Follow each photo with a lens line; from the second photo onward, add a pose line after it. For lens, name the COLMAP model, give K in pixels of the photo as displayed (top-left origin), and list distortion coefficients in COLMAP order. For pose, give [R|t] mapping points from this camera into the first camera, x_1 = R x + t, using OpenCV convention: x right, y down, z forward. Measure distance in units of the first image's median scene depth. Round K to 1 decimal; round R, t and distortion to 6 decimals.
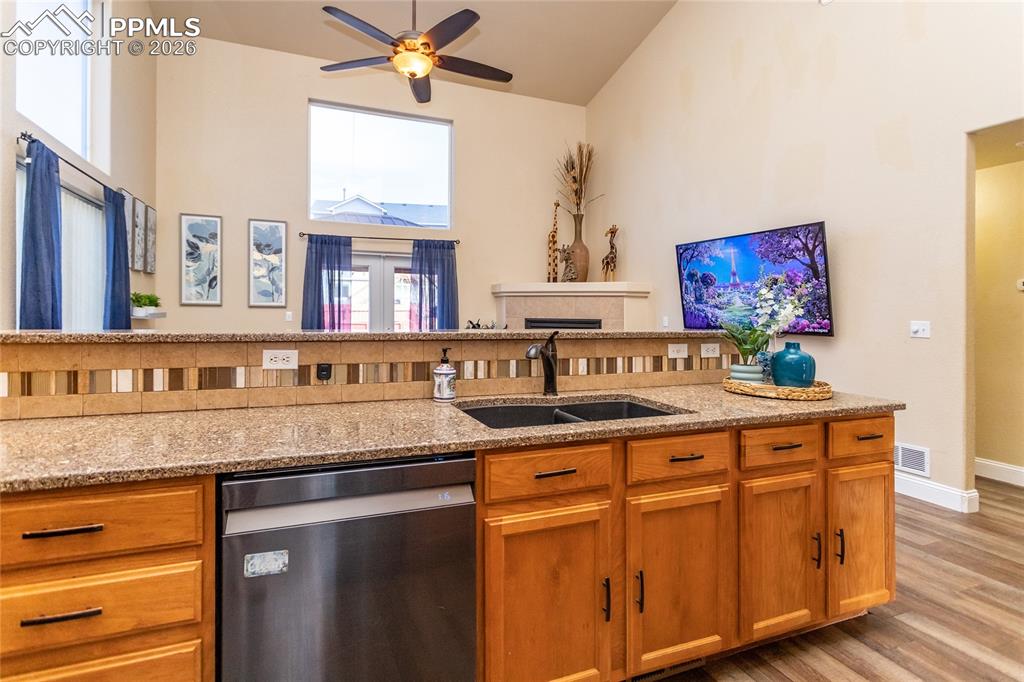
lens RADIAL K [[504.5, 0, 467.8], [0, 504.5, 314.5], [0, 0, 1]] dist [0.000653, -0.000003]
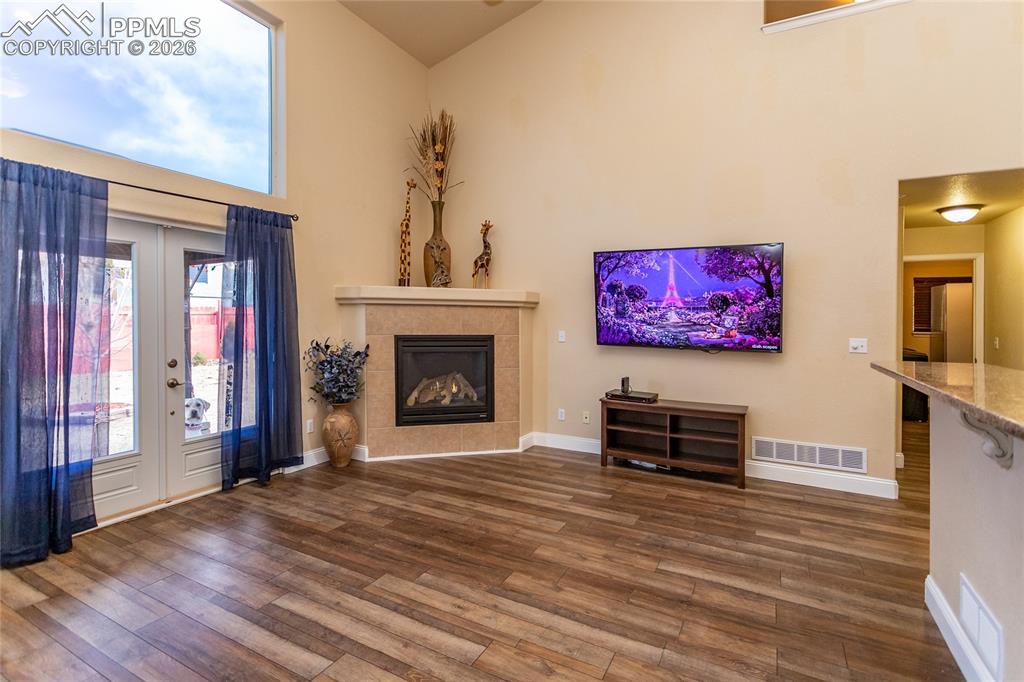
lens RADIAL K [[487.9, 0, 512.7], [0, 487.9, 319.4], [0, 0, 1]] dist [0.001296, 0.000247]
pose [[0.736012, -0.008921, 0.676910, -0.278873], [0.001222, 0.999929, 0.011849, -0.028497], [-0.676968, -0.007894, 0.735971, 0.459874]]
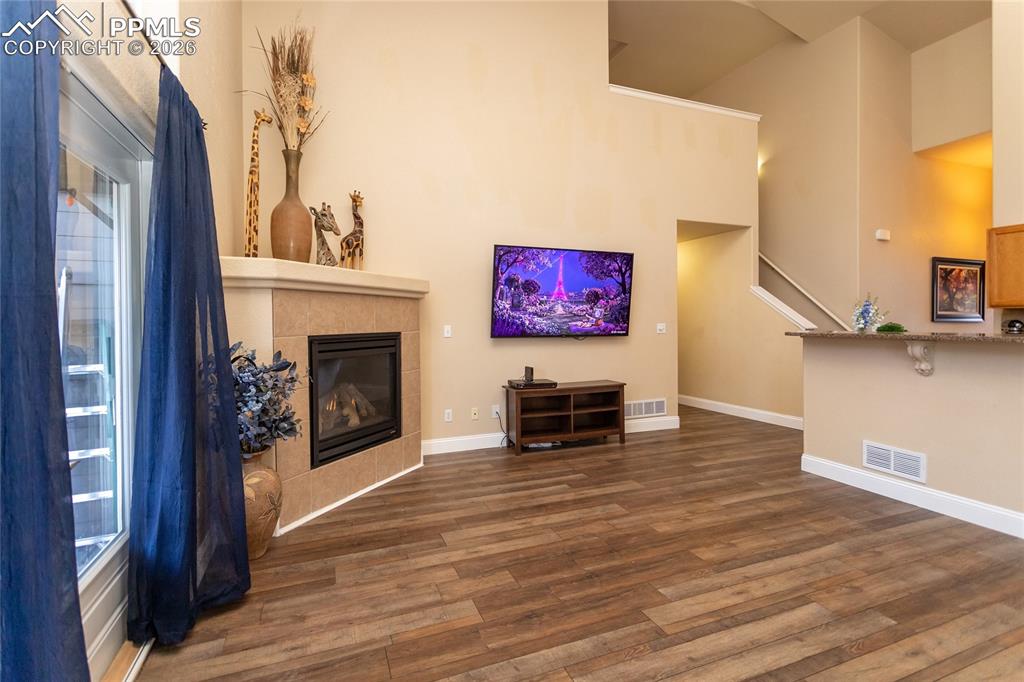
lens RADIAL K [[473.8, 0, 510.3], [0, 473.8, 316.2], [0, 0, 1]] dist [0.001880, 0.000774]
pose [[-0.037875, -0.004610, 0.999272, -0.424630], [0.008923, 0.999948, 0.004951, -0.015169], [-0.999243, 0.009104, -0.037832, 1.004408]]
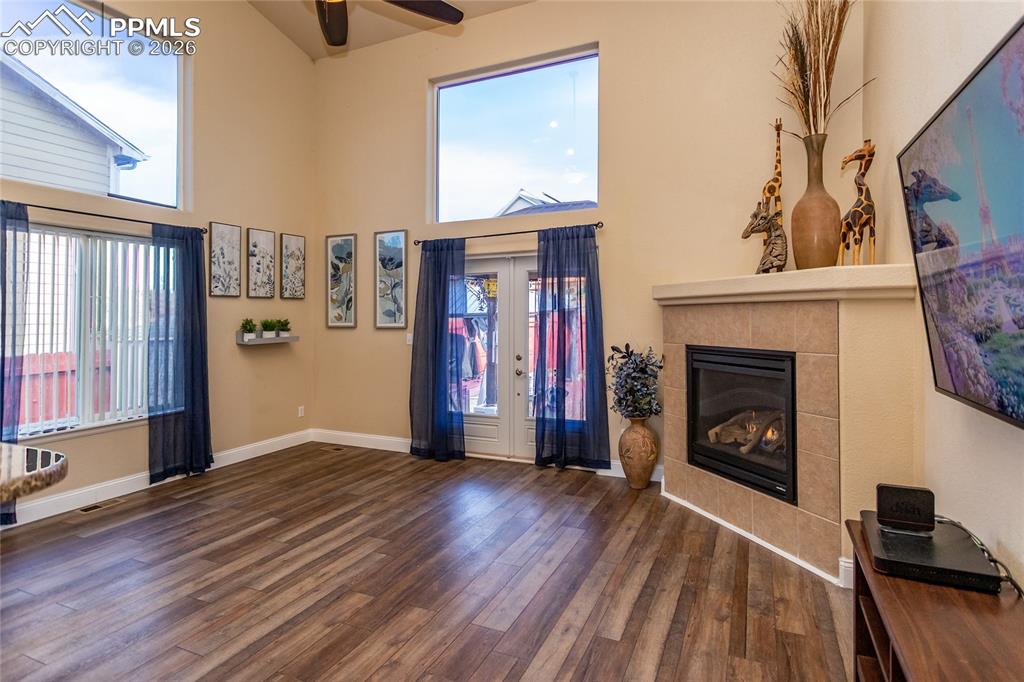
lens RADIAL K [[535.6, 0, 519.4], [0, 535.6, 313.6], [0, 0, 1]] dist [-0.000371, 0.000378]
pose [[0.729032, -0.024538, -0.684040, 0.479946], [0.014869, 0.999689, -0.020014, -0.022171], [0.684318, 0.004420, 0.729170, 0.541894]]
